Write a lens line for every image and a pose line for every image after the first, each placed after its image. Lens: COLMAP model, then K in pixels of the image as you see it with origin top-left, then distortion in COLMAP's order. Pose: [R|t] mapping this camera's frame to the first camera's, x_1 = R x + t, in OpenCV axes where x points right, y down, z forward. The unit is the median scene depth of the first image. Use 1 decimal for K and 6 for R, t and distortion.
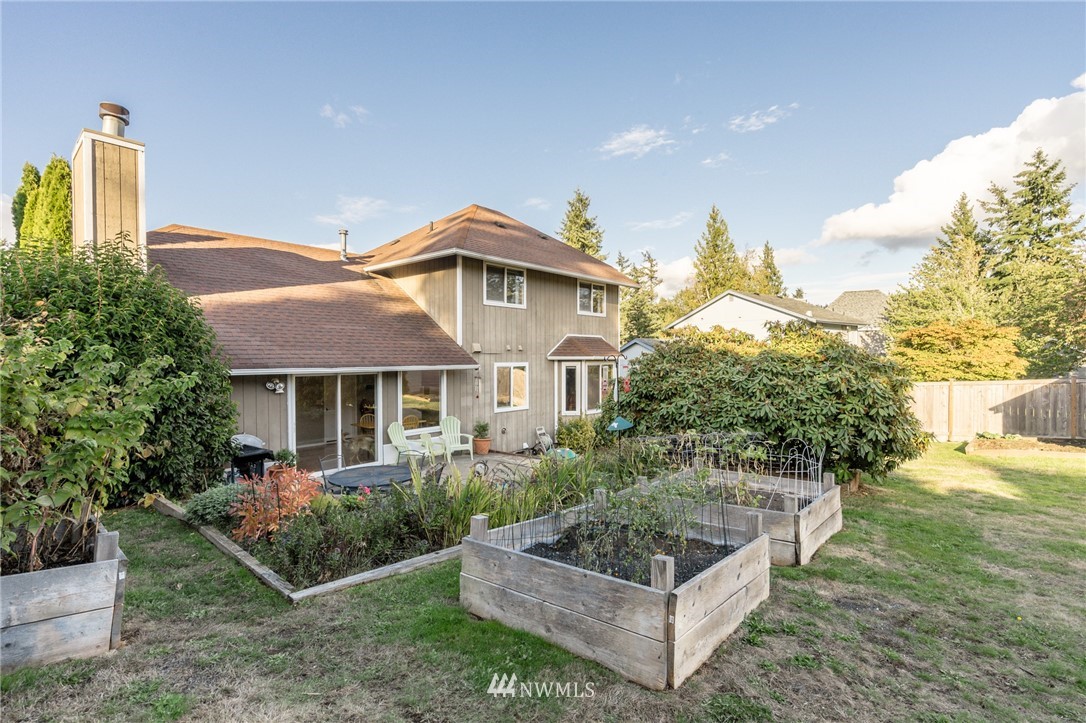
lens RADIAL K [[495.7, 0, 544.8], [0, 495.7, 362.2], [0, 0, 1]] dist [-0.005952, 0.000975]
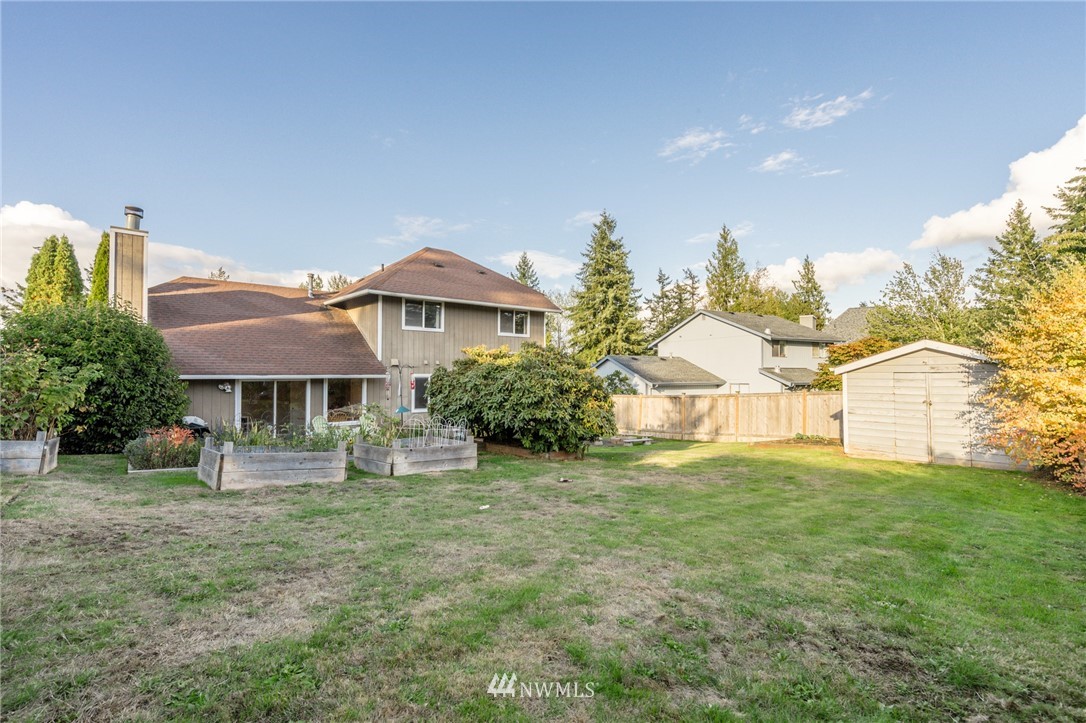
lens RADIAL K [[495.7, 0, 541.1], [0, 495.7, 362.0], [0, 0, 1]] dist [-0.005952, 0.000975]
pose [[0.991485, -0.000176, -0.130220, 0.400383], [-0.004337, 0.999399, -0.034378, 0.012779], [0.130147, 0.034650, 0.990889, -0.240805]]
